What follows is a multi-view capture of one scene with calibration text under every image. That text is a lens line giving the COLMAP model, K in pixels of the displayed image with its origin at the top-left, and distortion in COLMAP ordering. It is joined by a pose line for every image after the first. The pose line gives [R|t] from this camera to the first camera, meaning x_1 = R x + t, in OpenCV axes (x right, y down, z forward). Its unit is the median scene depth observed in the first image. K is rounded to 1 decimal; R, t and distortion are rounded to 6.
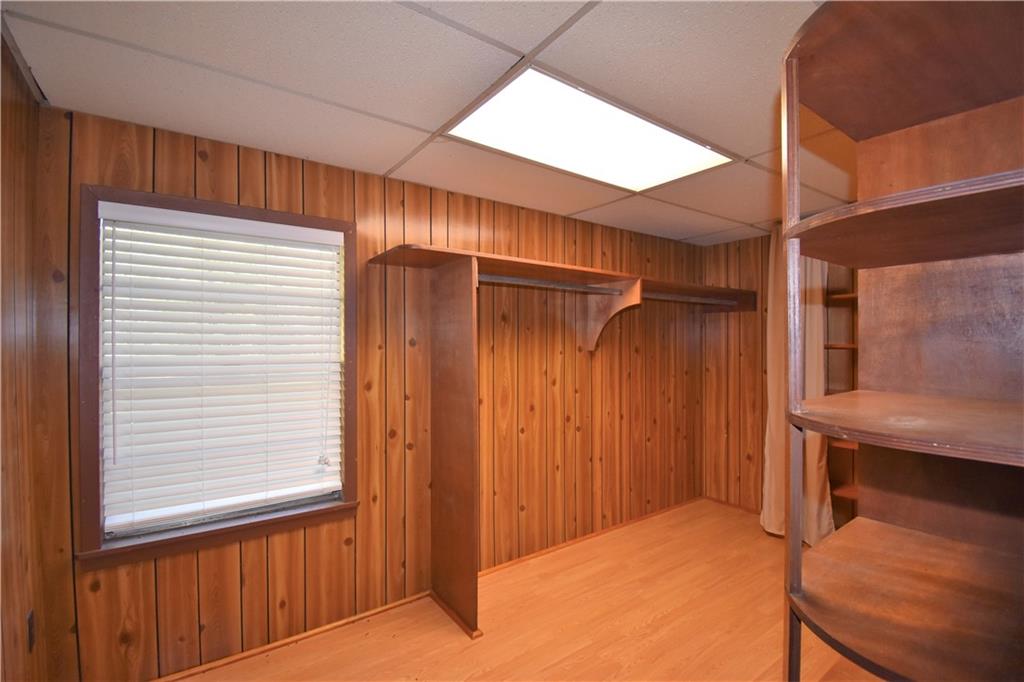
lens RADIAL K [[456.6, 0, 520.1], [0, 456.6, 341.5], [0, 0, 1]] dist [0.027489, -0.027890]
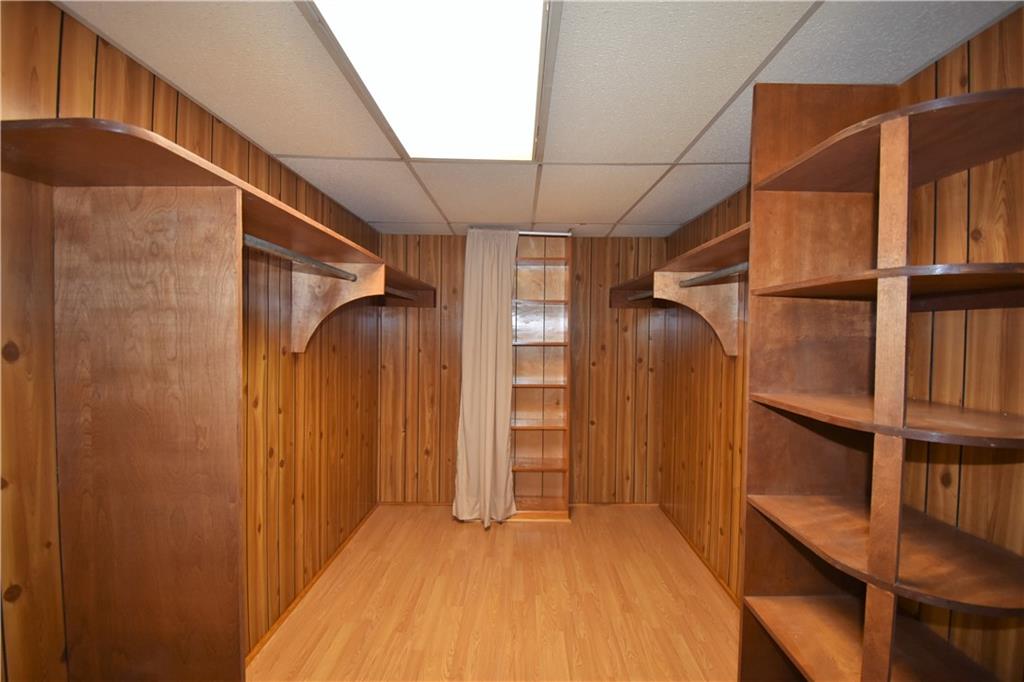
lens RADIAL K [[456.6, 0, 520.1], [0, 456.6, 341.5], [0, 0, 1]] dist [0.027489, -0.027890]
pose [[0.586293, -0.007355, 0.810066, -0.234829], [-0.015520, 0.999673, 0.020309, -0.018127], [-0.809950, -0.024480, 0.585988, 0.294367]]
